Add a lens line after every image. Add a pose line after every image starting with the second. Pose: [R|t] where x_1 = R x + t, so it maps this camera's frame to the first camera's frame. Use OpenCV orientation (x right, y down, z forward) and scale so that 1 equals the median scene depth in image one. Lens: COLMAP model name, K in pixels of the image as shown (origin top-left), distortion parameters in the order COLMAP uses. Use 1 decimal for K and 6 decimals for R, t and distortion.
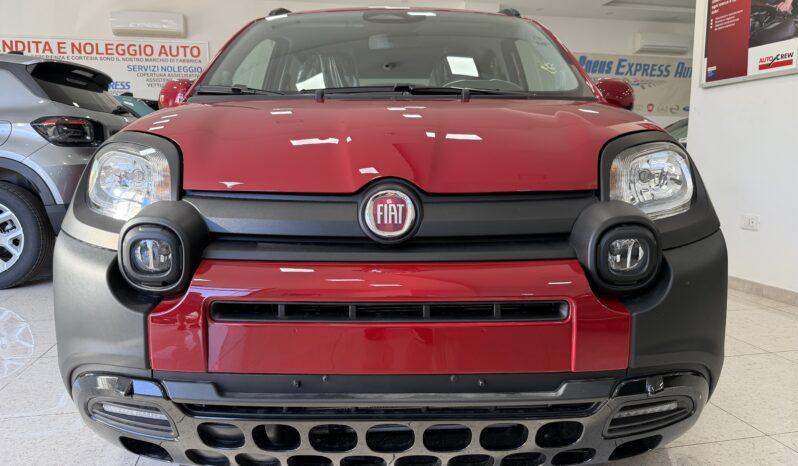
lens RADIAL K [[568.3, 0, 400.2], [0, 568.3, 235.6], [0, 0, 1]] dist [0.028623, -0.038679]
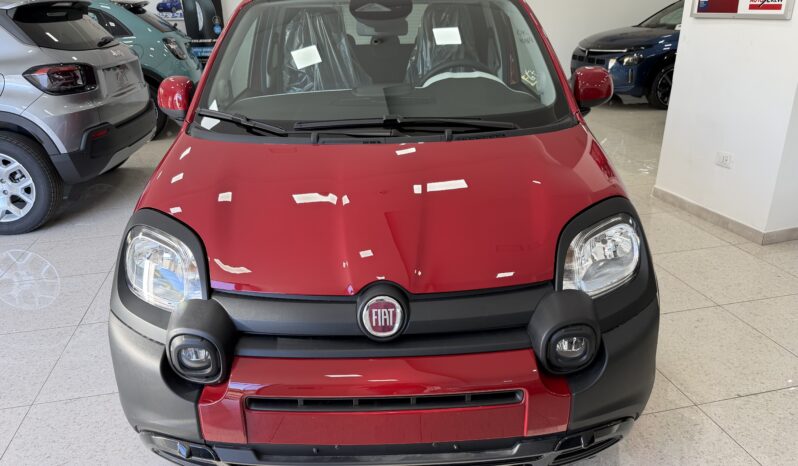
lens RADIAL K [[568.3, 0, 397.5], [0, 568.3, 229.9], [0, 0, 1]] dist [0.028623, -0.038679]
pose [[0.999699, -0.024418, 0.002268, 0.015421], [0.023218, 0.972193, 0.233026, -0.494628], [-0.007895, -0.232903, 0.972468, -0.155756]]
